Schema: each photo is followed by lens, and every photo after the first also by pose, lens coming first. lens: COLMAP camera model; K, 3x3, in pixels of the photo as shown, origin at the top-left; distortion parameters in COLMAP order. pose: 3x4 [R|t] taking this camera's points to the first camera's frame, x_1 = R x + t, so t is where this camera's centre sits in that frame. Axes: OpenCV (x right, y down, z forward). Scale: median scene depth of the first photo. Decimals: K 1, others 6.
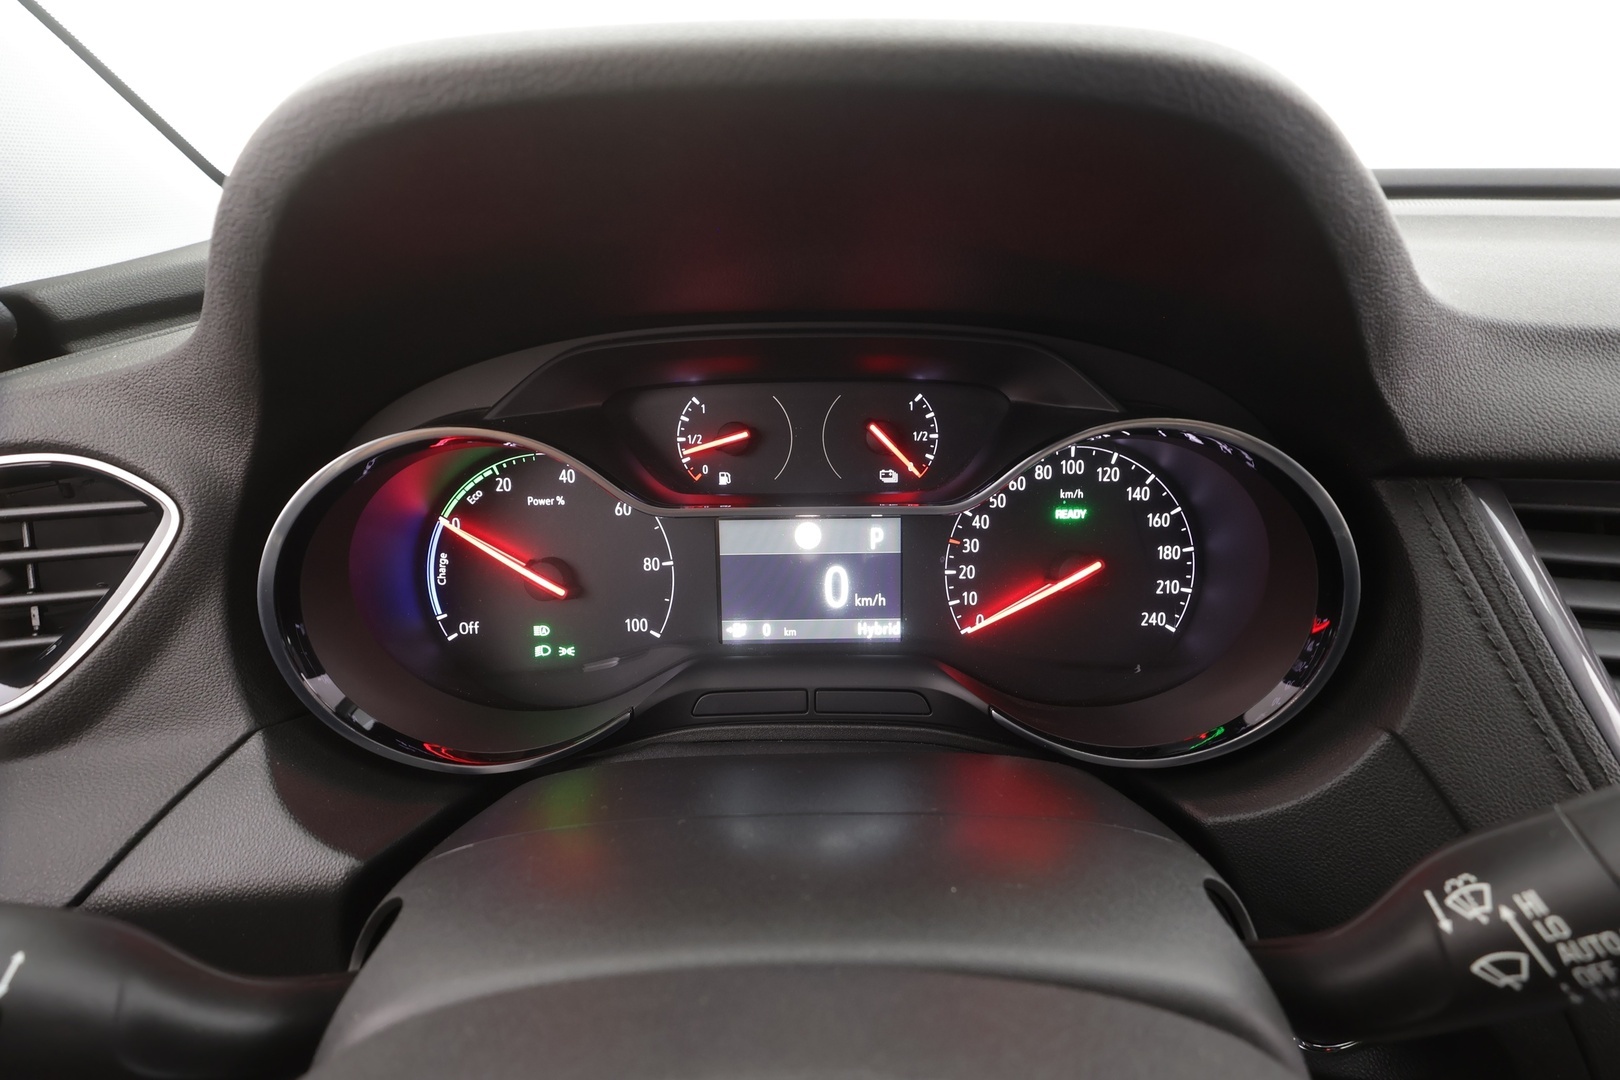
lens RADIAL K [[742.7, 0, 810.0], [0, 742.7, 540.0], [0, 0, 1]] dist [-0.009903, -0.000176]
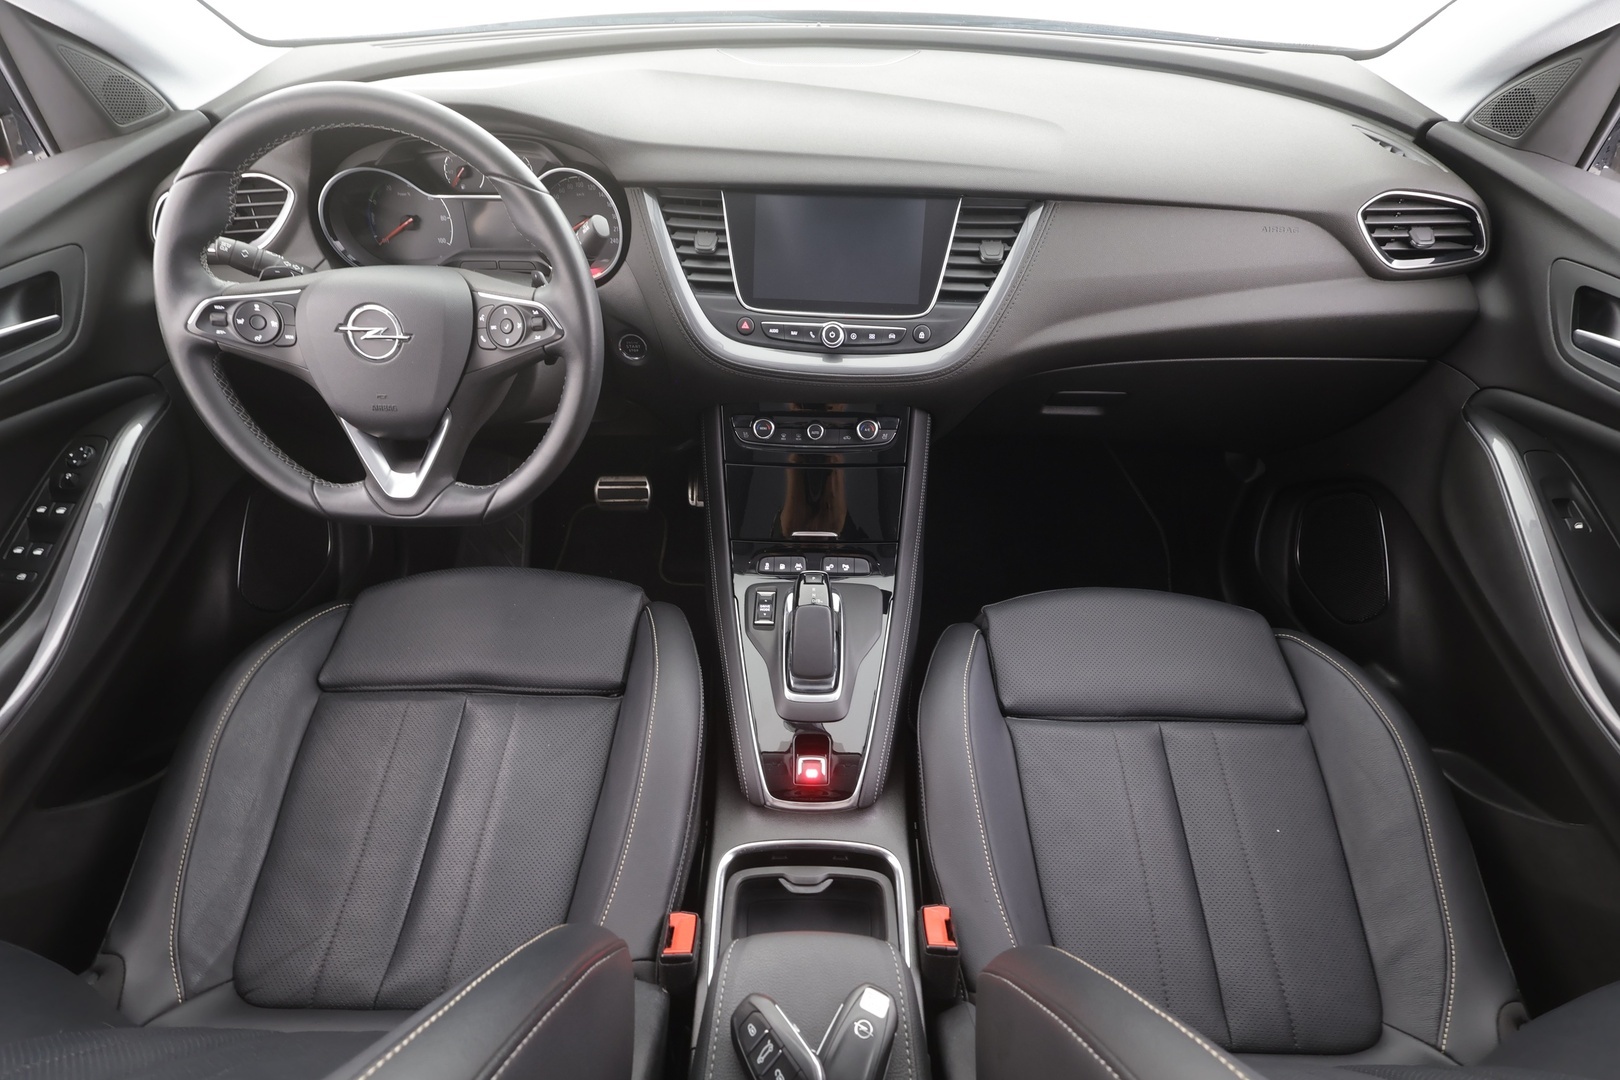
lens RADIAL K [[760.9, 0, 810.0], [0, 760.9, 540.0], [0, 0, 1]] dist [0.002302, 0.000587]
pose [[0.999905, 0.011642, 0.007382, 1.262864], [-0.013388, 0.947776, 0.318656, 0.266692], [-0.003287, -0.318724, 0.947842, -2.335172]]
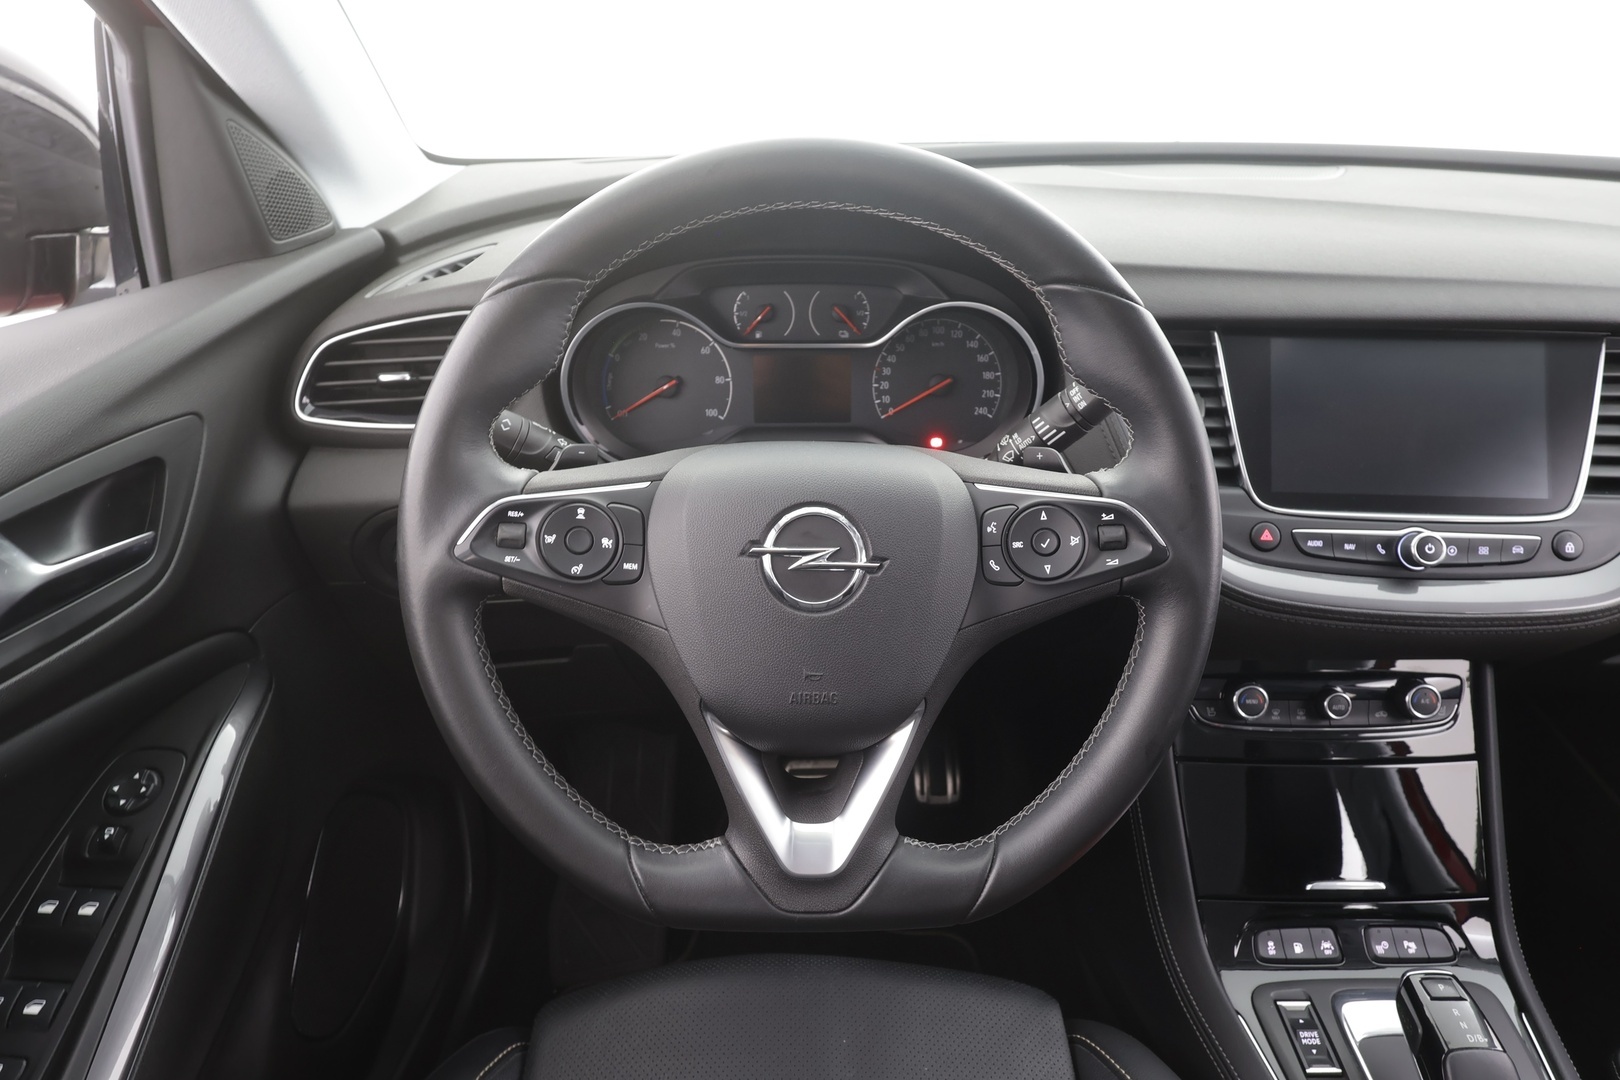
lens RADIAL K [[934.1, 0, 810.0], [0, 934.1, 540.0], [0, 0, 1]] dist [0.005506, 0.001045]
pose [[0.999453, 0.002419, 0.032968, -0.061030], [-0.004266, 0.998418, 0.056061, 0.312918], [-0.032780, -0.056171, 0.997883, -1.452176]]
